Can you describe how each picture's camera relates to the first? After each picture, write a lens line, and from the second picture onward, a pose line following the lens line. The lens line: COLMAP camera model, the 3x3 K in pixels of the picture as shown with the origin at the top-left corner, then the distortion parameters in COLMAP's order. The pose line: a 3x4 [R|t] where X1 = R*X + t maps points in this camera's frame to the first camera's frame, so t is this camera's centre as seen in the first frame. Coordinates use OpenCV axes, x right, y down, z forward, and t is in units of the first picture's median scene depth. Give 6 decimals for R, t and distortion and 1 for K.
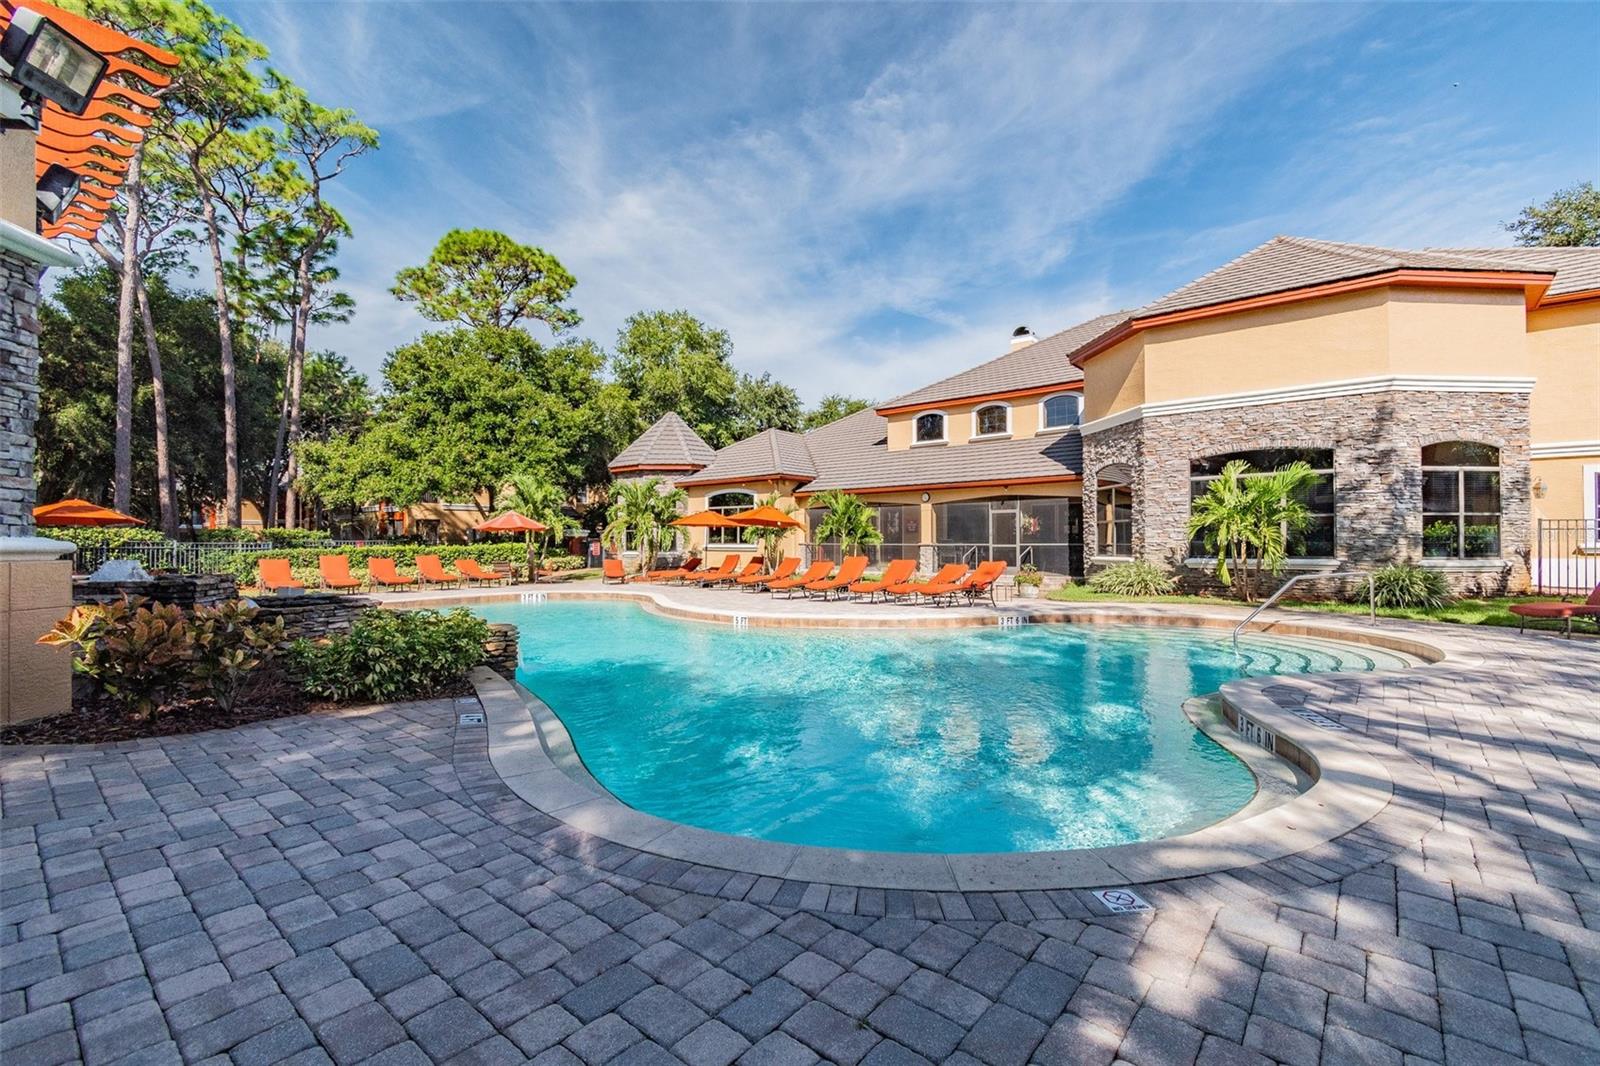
lens RADIAL K [[700.0, 0, 798.7], [0, 700.0, 536.7], [0, 0, 1]] dist [-0.000777, -0.000105]
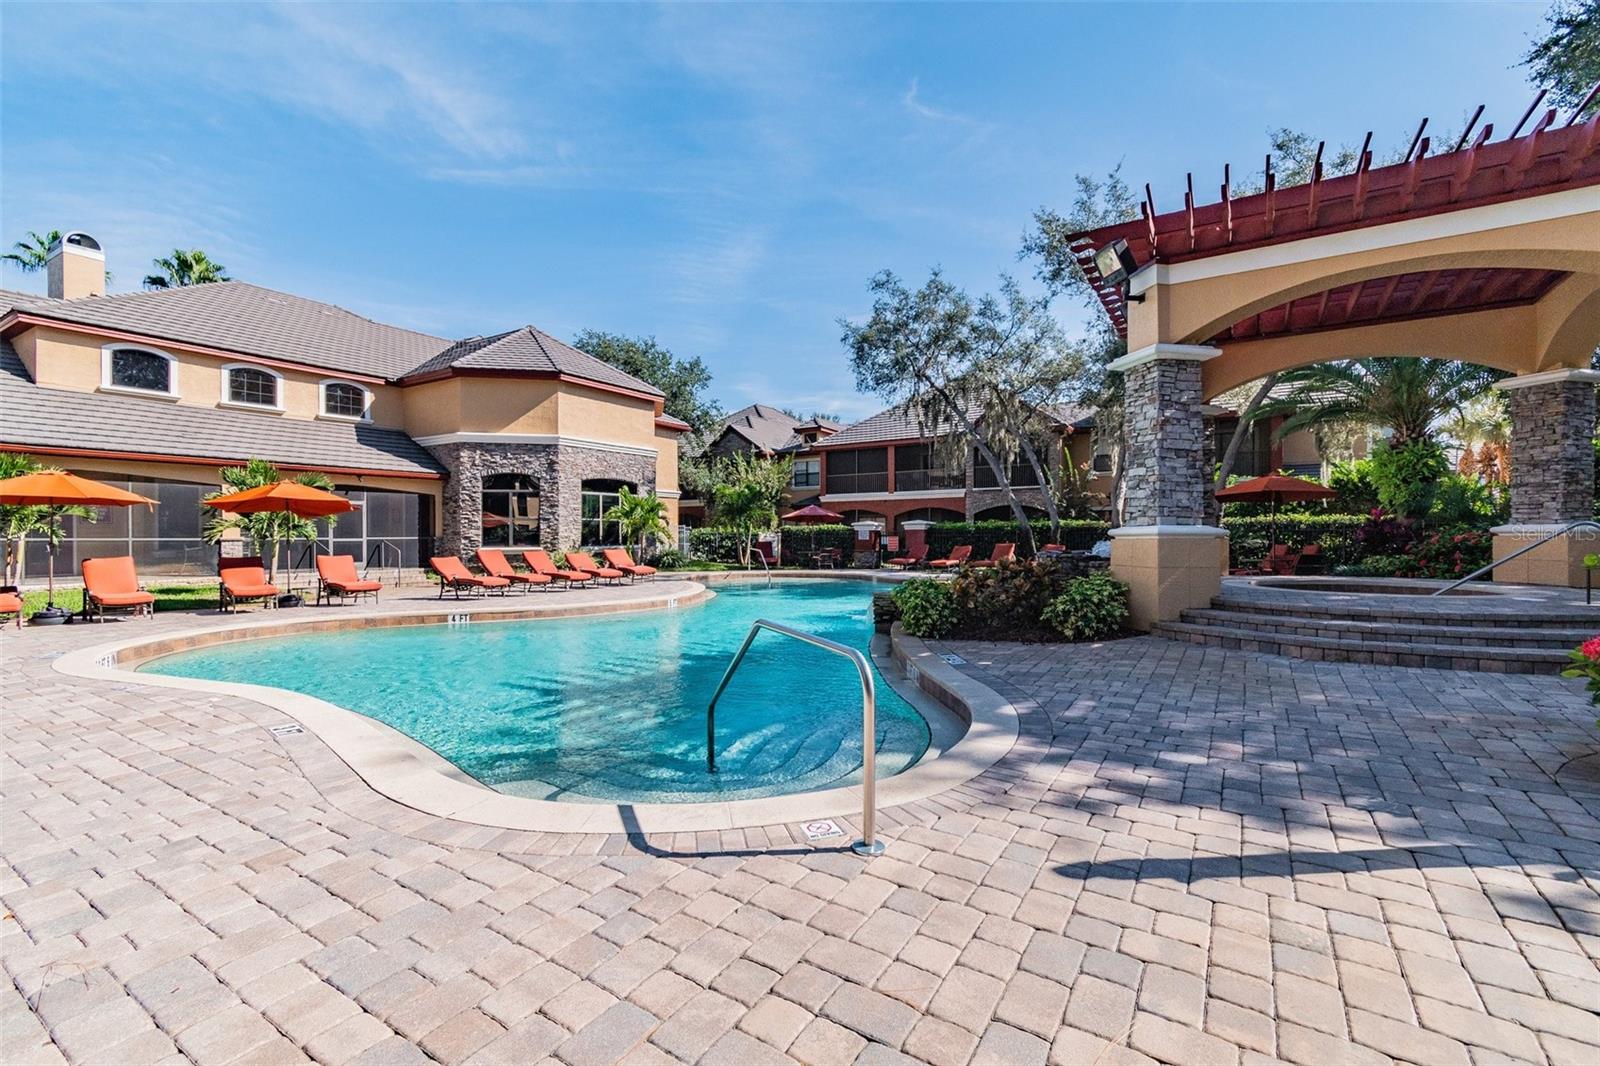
lens RADIAL K [[700.0, 0, 796.3], [0, 700.0, 536.3], [0, 0, 1]] dist [-0.000777, -0.000105]
pose [[-0.126864, 0.004679, 0.991909, -0.693776], [-0.003657, 0.999980, -0.005184, 0.011312], [-0.991913, -0.004285, -0.126844, 0.535149]]
